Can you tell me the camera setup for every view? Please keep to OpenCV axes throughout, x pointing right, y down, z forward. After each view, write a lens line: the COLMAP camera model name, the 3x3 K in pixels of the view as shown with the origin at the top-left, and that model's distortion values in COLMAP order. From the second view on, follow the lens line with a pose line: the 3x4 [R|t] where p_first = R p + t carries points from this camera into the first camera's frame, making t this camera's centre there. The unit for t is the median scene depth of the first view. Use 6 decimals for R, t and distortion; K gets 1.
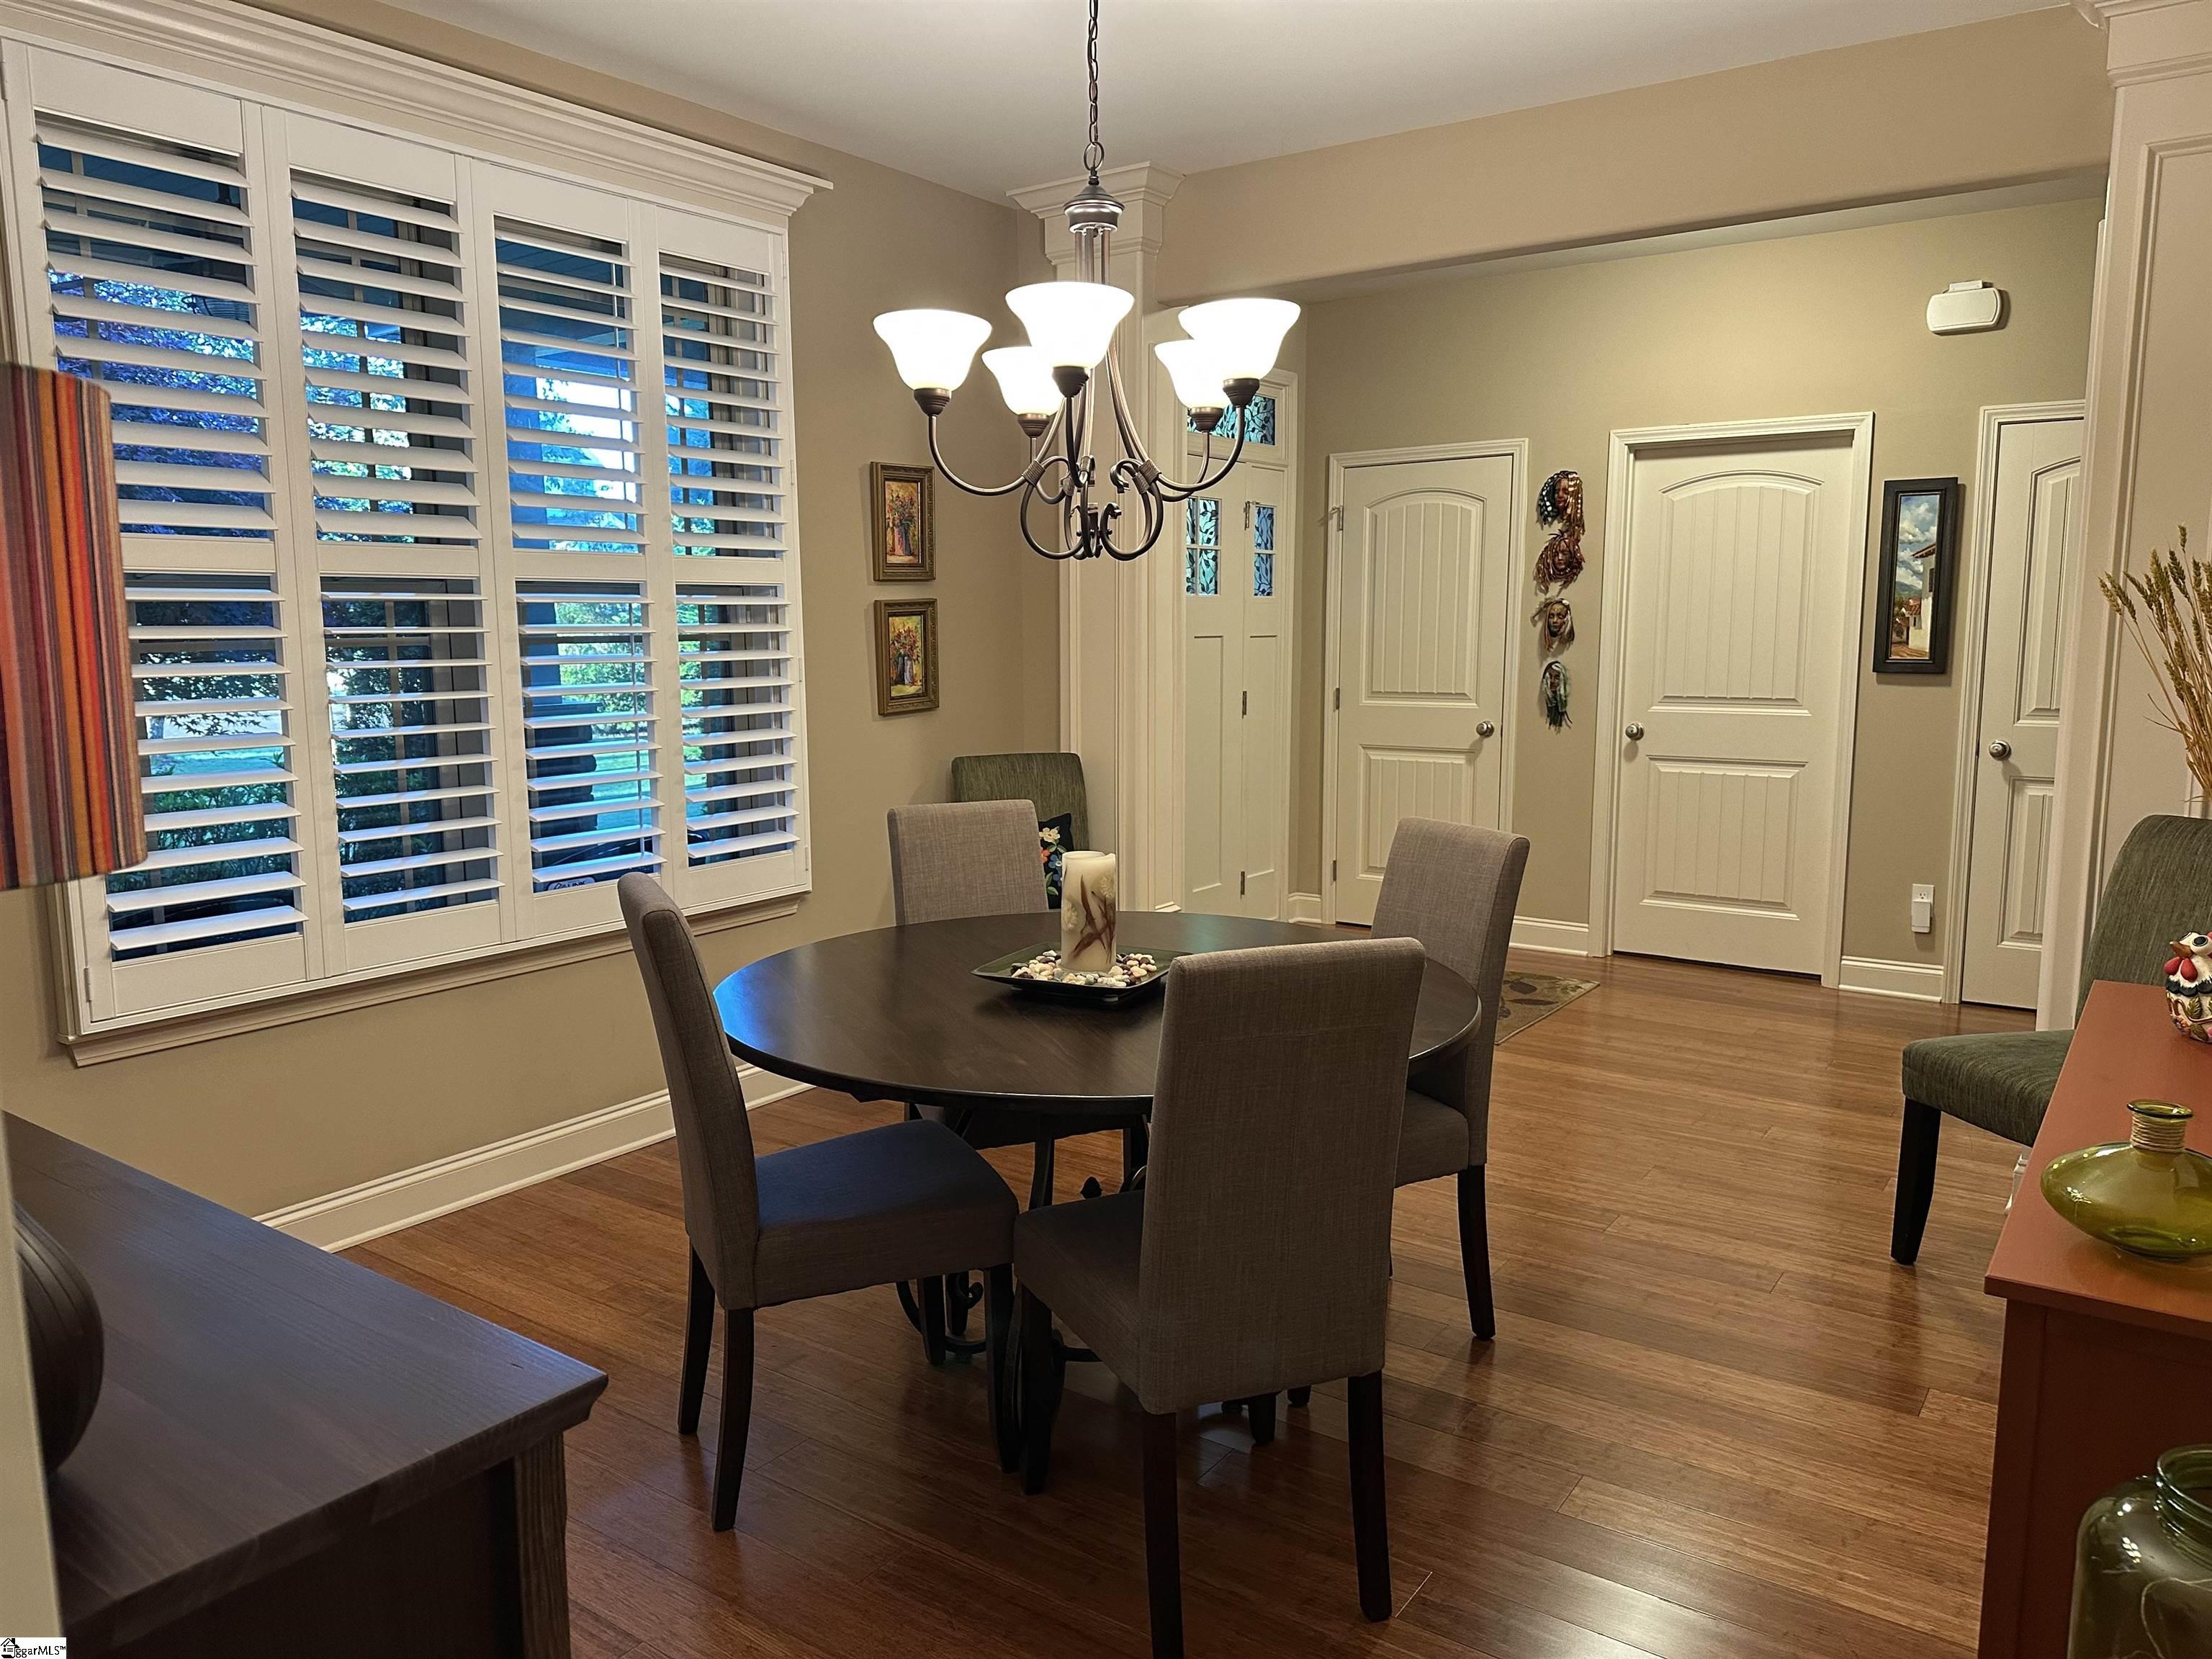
lens RADIAL K [[1546.9, 0, 1107.3], [0, 1546.9, 840.1], [0, 0, 1]] dist [0.089118, -0.126360]
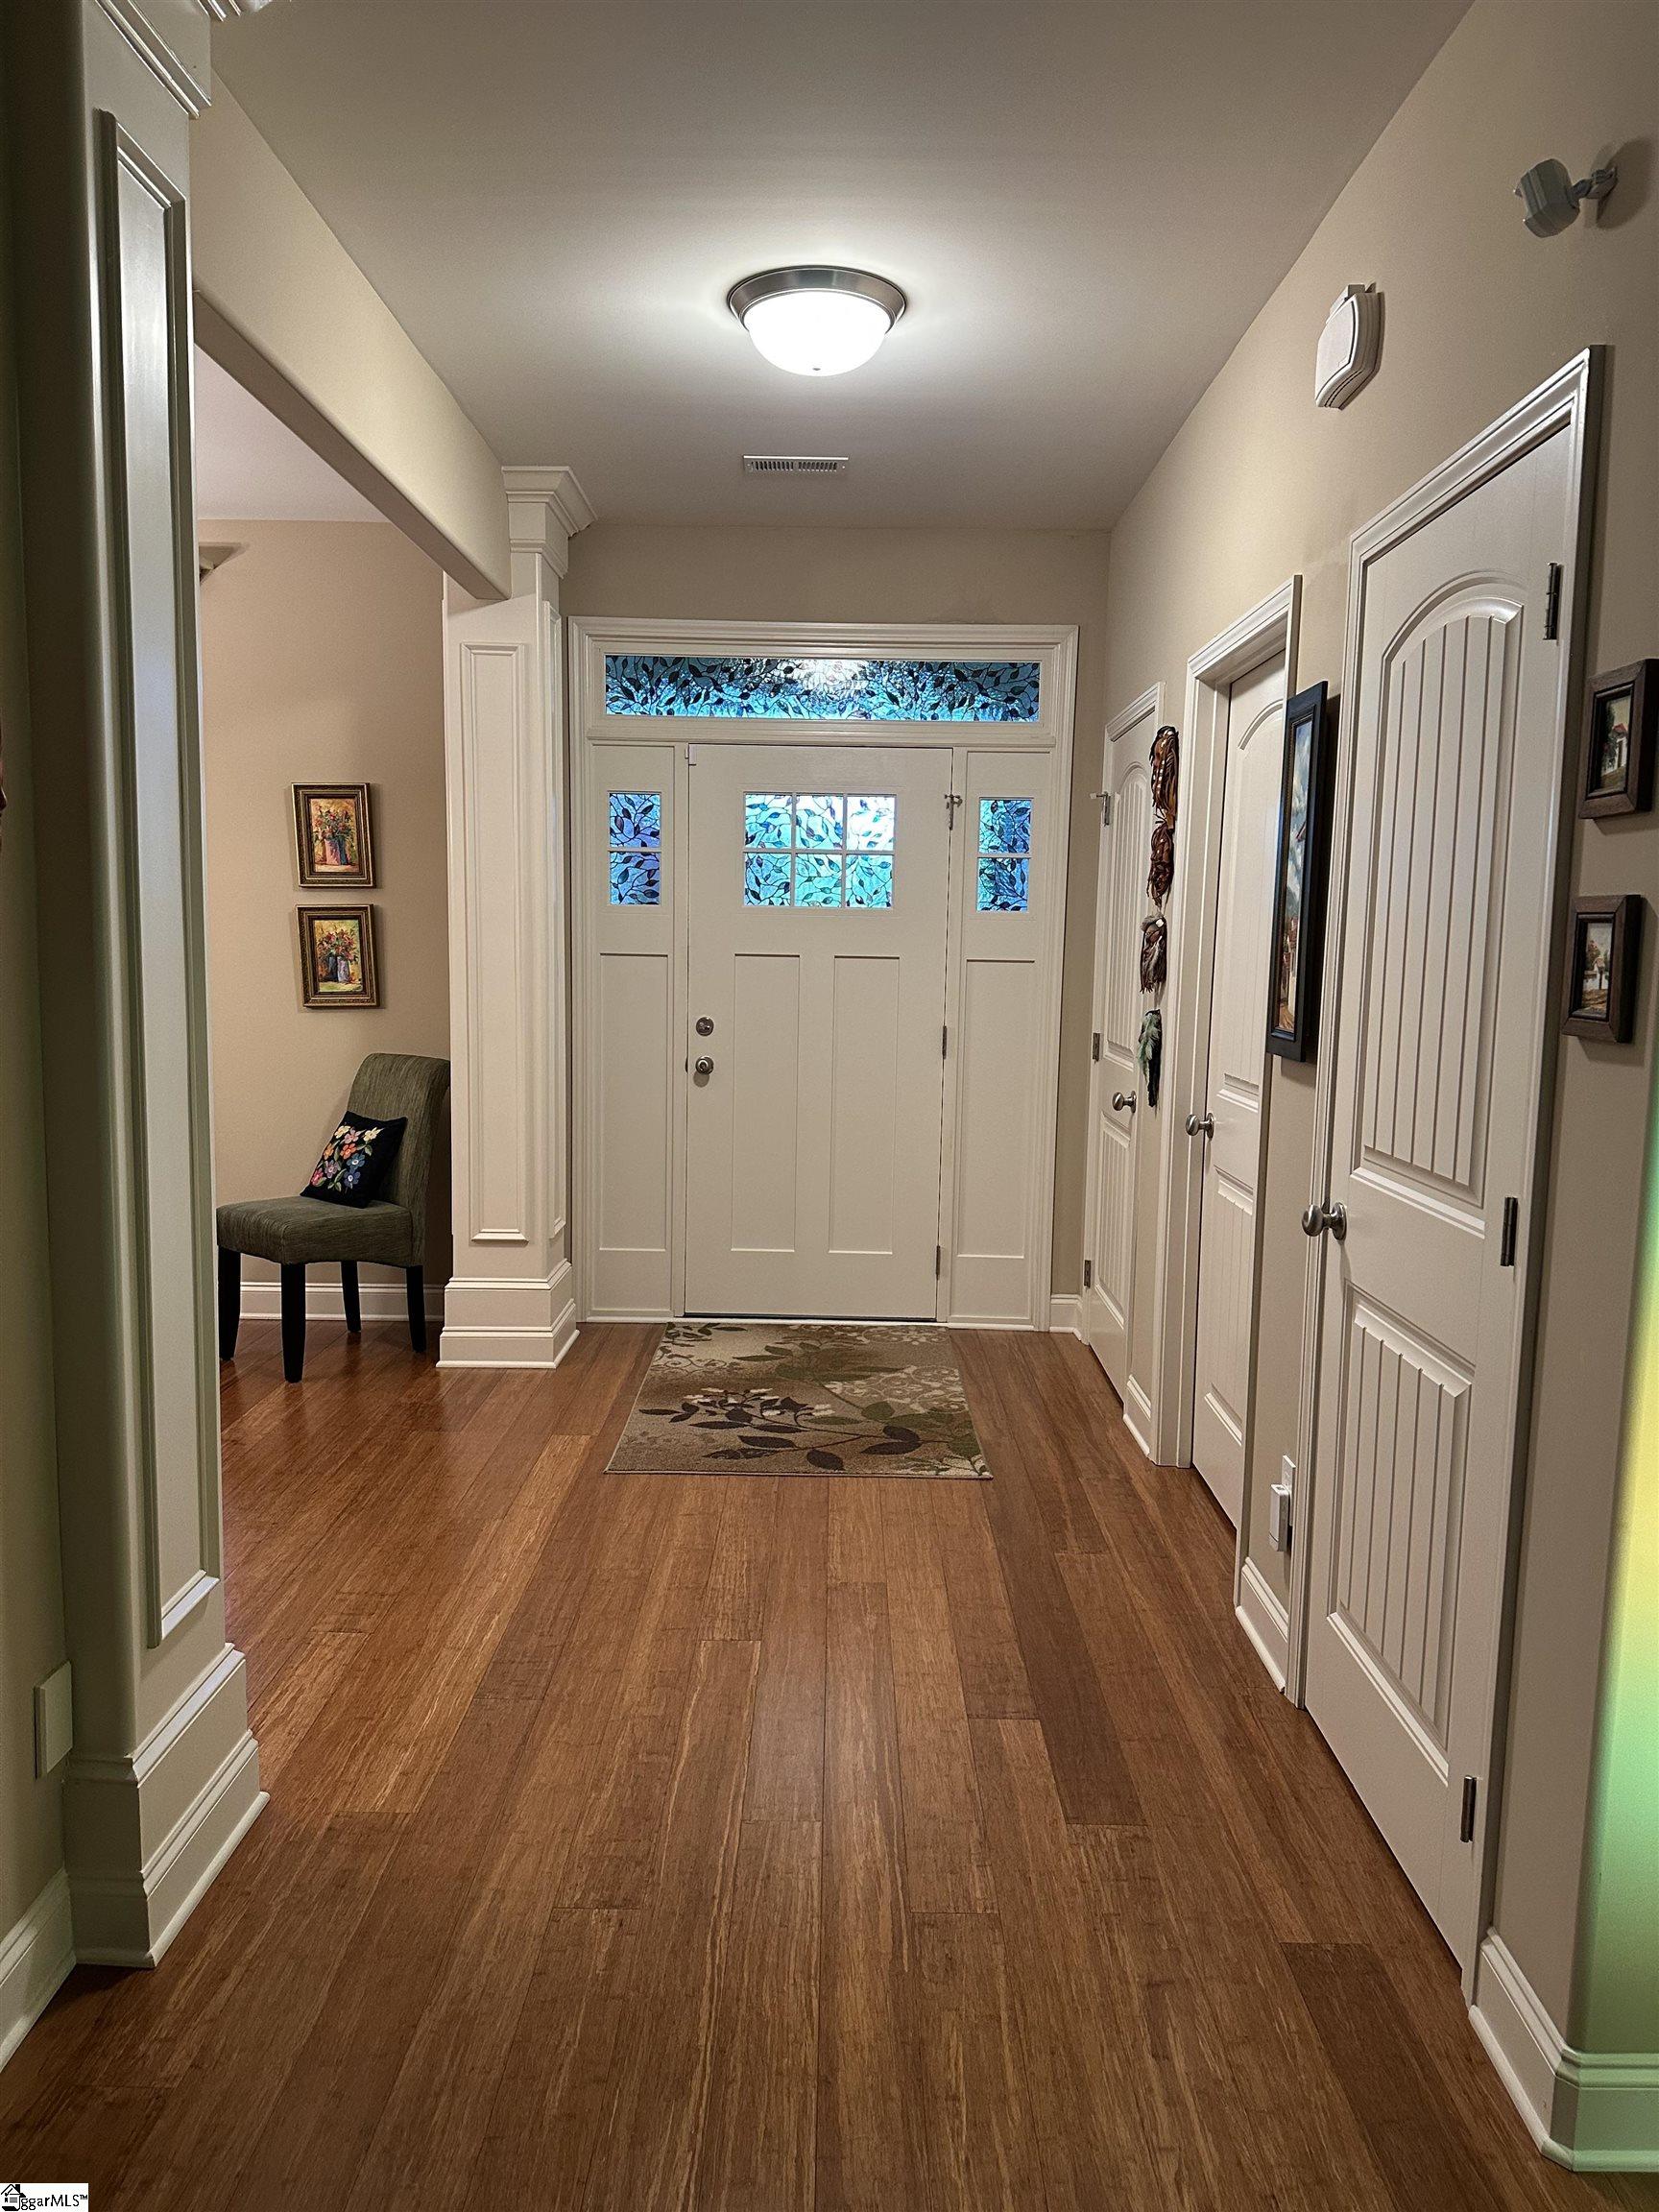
lens RADIAL K [[1546.9, 0, 832.8], [0, 1546.9, 1118.2], [0, 0, 1]] dist [0.089118, -0.126360]
pose [[0.572058, 0.112733, -0.812429, 0.877761], [-0.139621, 0.989437, 0.038983, -0.086840], [0.808243, 0.091131, 0.581755, 0.582687]]
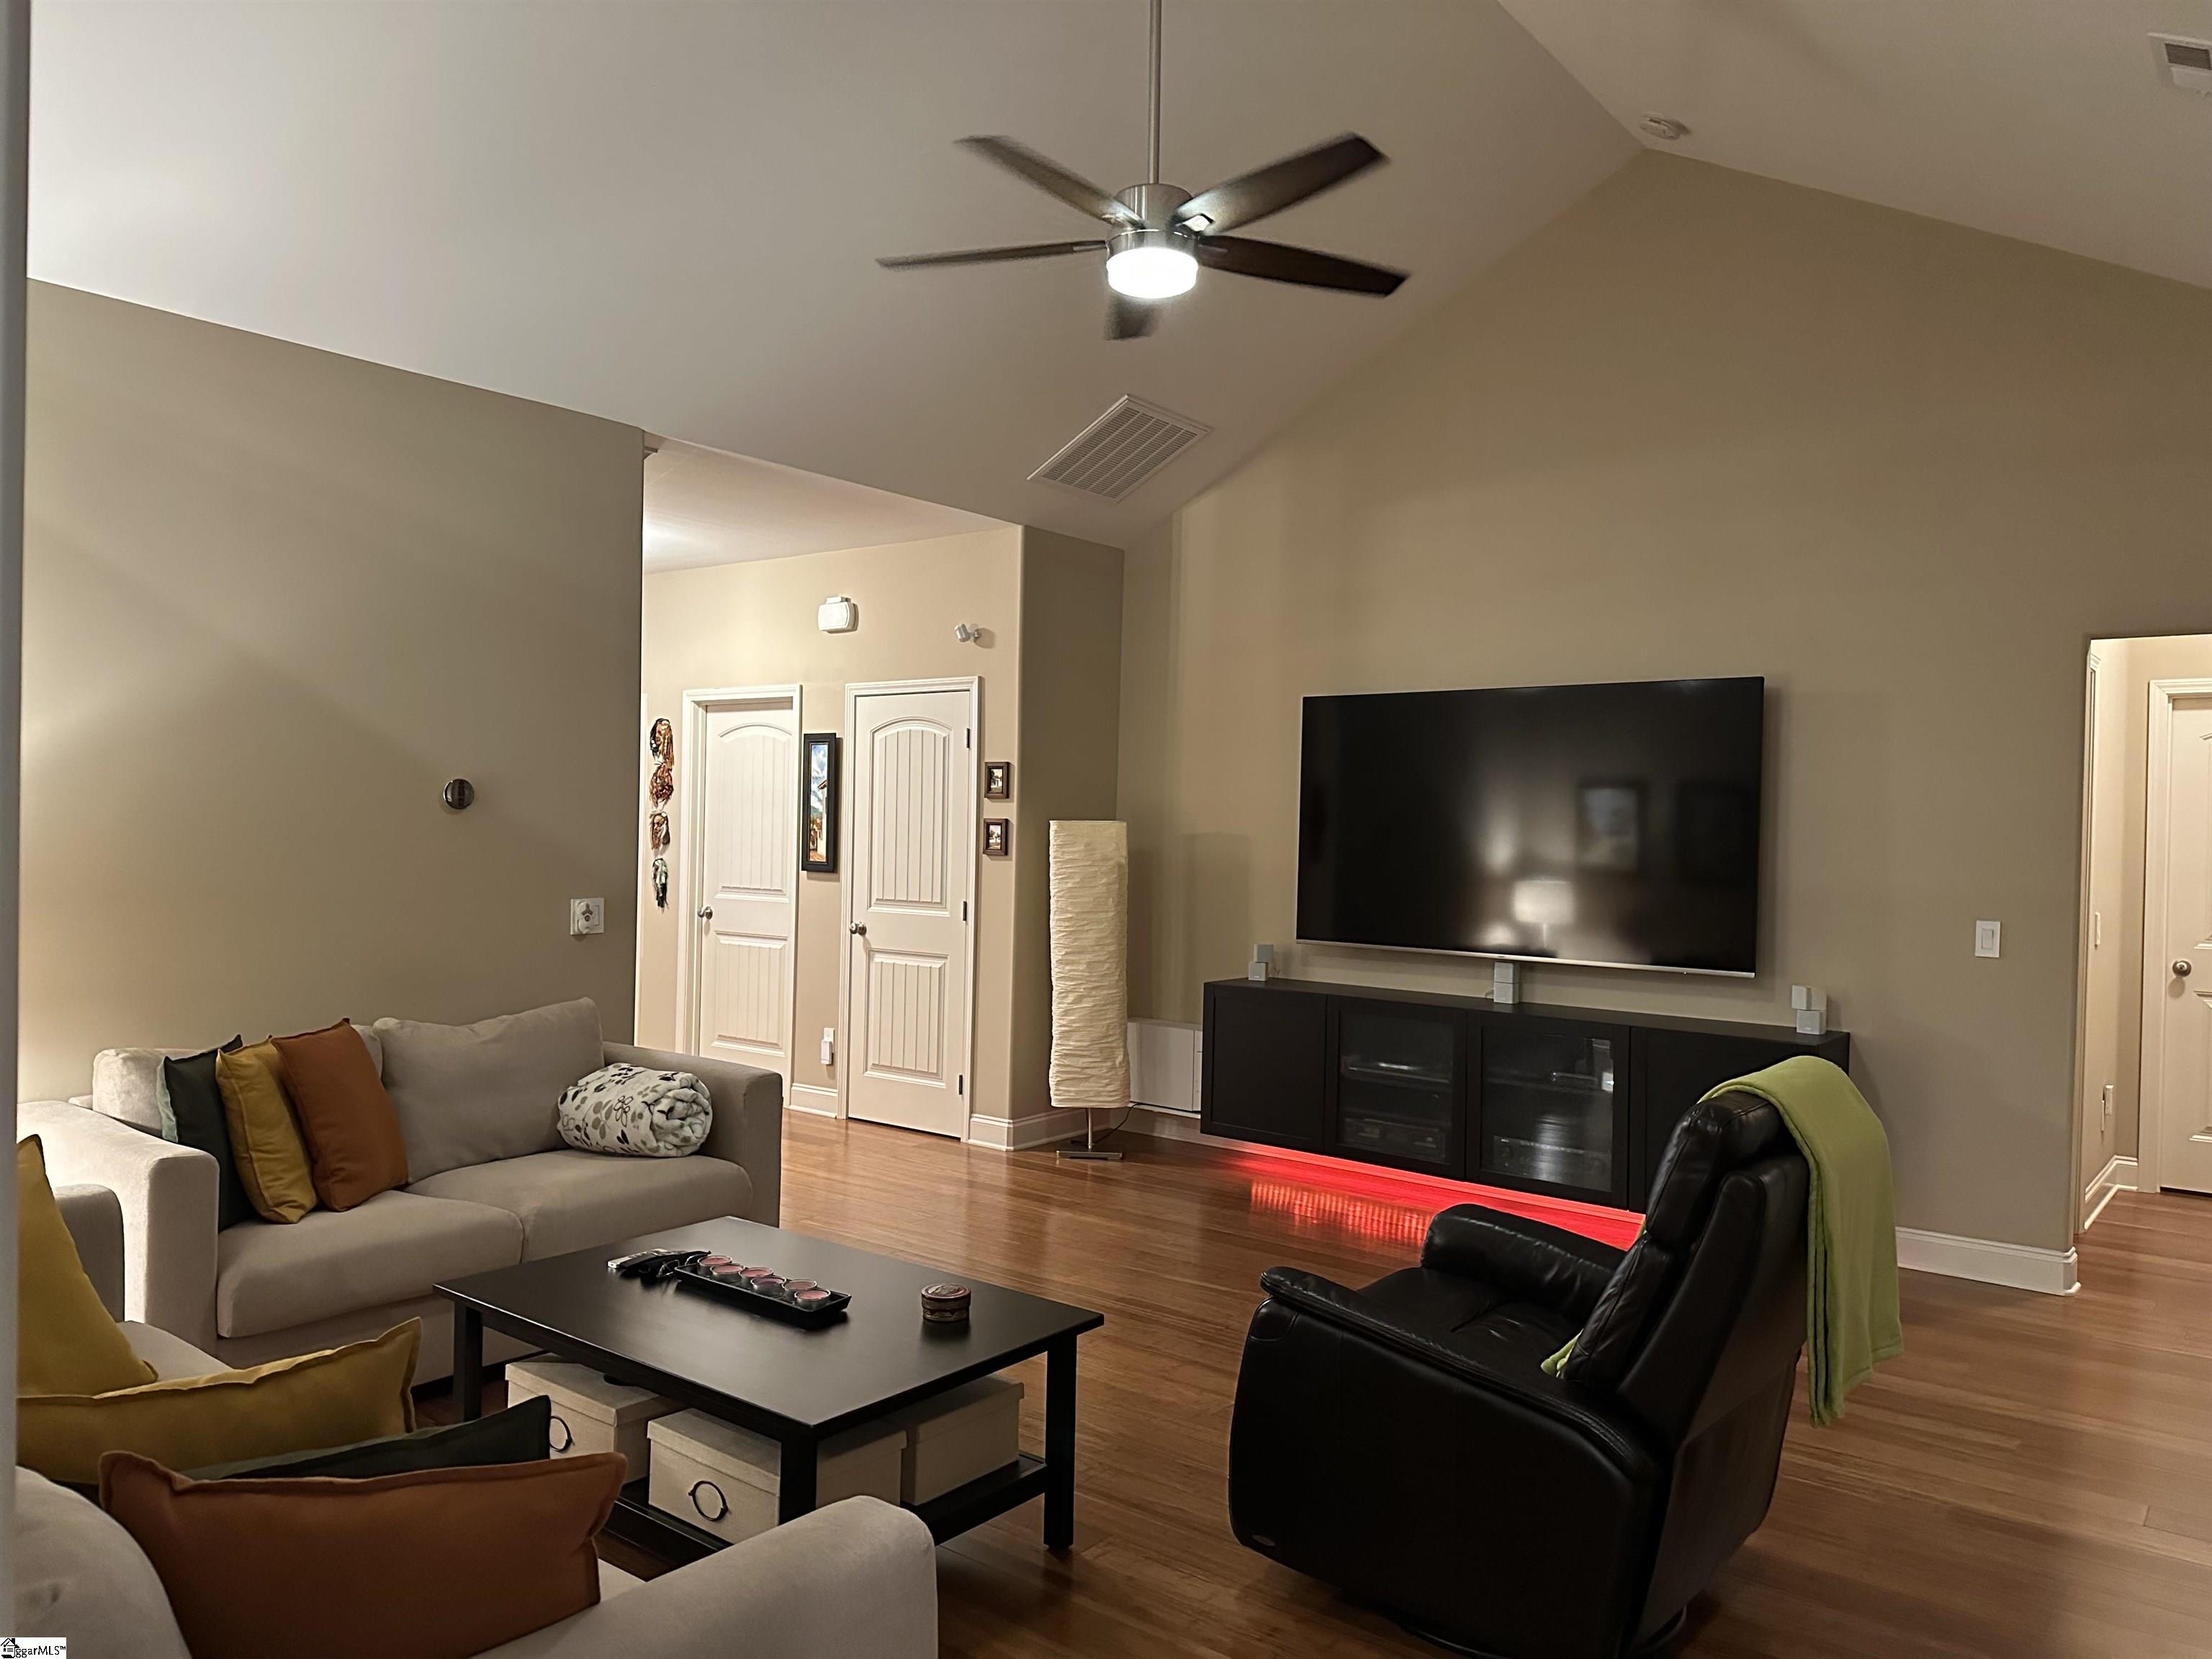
lens RADIAL K [[1546.9, 0, 1107.3], [0, 1546.9, 840.1], [0, 0, 1]] dist [0.089118, -0.126360]
pose [[0.997960, 0.027683, -0.057525, 0.861193], [-0.035456, 0.989681, -0.138831, 0.046798], [0.053088, 0.140588, 0.988644, -0.339084]]
